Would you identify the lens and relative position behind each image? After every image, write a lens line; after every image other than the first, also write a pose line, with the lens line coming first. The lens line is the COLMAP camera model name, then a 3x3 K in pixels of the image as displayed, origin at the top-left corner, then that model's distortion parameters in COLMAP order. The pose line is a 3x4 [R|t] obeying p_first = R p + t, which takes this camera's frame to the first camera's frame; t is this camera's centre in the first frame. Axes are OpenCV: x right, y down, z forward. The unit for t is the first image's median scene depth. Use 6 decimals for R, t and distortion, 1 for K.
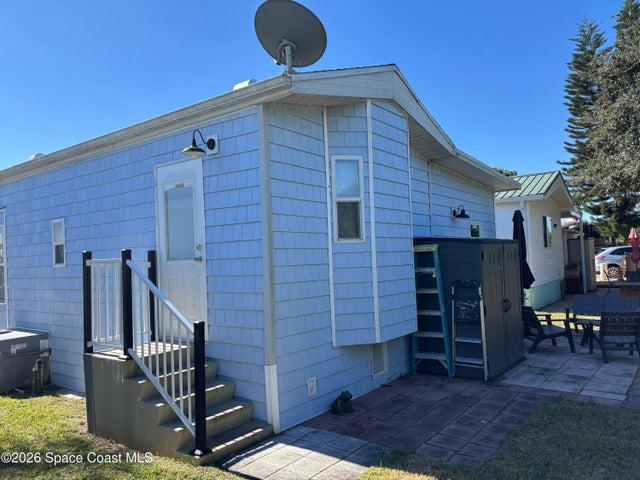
lens RADIAL K [[484.3, 0, 323.8], [0, 484.3, 242.5], [0, 0, 1]] dist [0.058740, -0.076619]
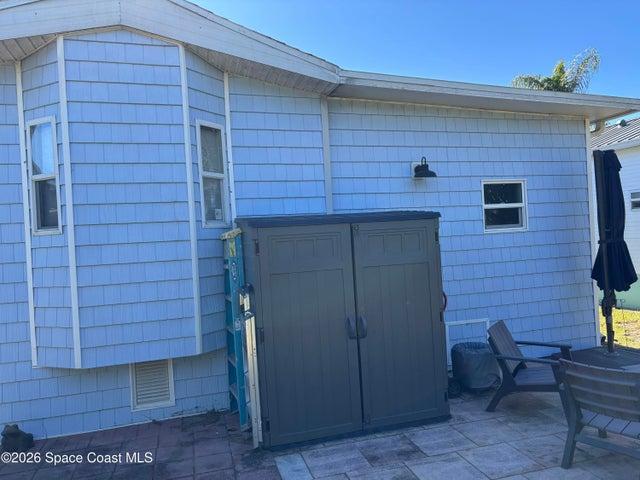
lens RADIAL K [[484.3, 0, 323.8], [0, 484.3, 242.5], [0, 0, 1]] dist [0.058740, -0.076619]
pose [[0.811491, -0.002132, -0.584361, 0.844414], [0.043617, 0.997425, 0.056932, -0.011370], [0.582735, -0.071688, 0.809494, 0.624015]]
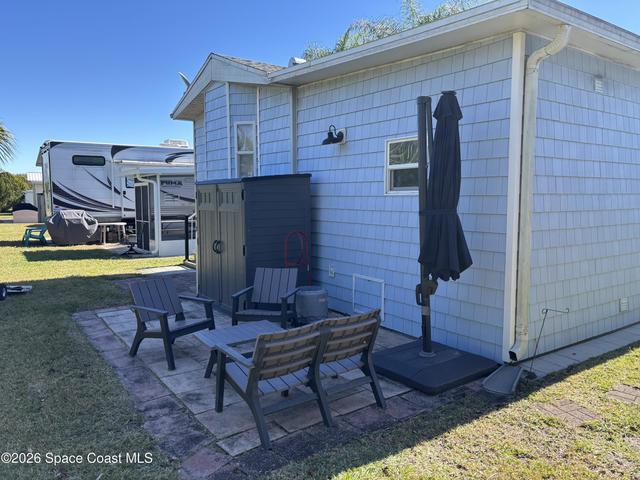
lens RADIAL K [[485.5, 0, 320.0], [0, 485.5, 240.0], [0, 0, 1]] dist [0.050074, -0.060210]
pose [[-0.307281, 0.124768, -0.943404, 1.535972], [0.045301, 0.992162, 0.116462, 0.011917], [0.950540, -0.006950, -0.310524, 1.864604]]
